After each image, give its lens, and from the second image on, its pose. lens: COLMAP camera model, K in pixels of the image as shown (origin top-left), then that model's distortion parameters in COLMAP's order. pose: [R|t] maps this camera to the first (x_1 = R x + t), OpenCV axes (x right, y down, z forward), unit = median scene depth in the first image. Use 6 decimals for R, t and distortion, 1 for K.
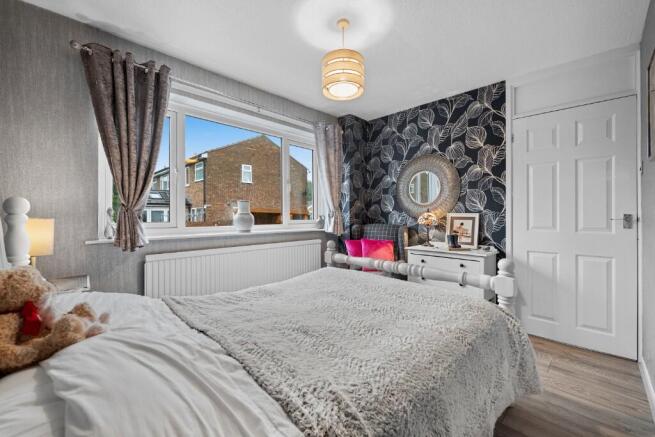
lens RADIAL K [[269.4, 0, 328.0], [0, 269.4, 213.9], [0, 0, 1]] dist [-0.013143, -0.000119]
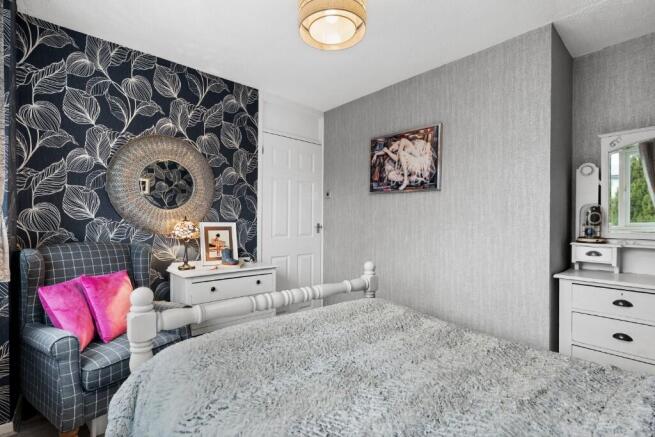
lens RADIAL K [[383.6, 0, 327.8], [0, 383.6, 222.8], [0, 0, 1]] dist [0.001345, -0.000096]
pose [[-0.059475, 0.000192, 0.998230, -0.696817], [0.000104, 1.000000, -0.000187, -0.000552], [-0.998230, 0.000093, -0.059475, 0.729994]]
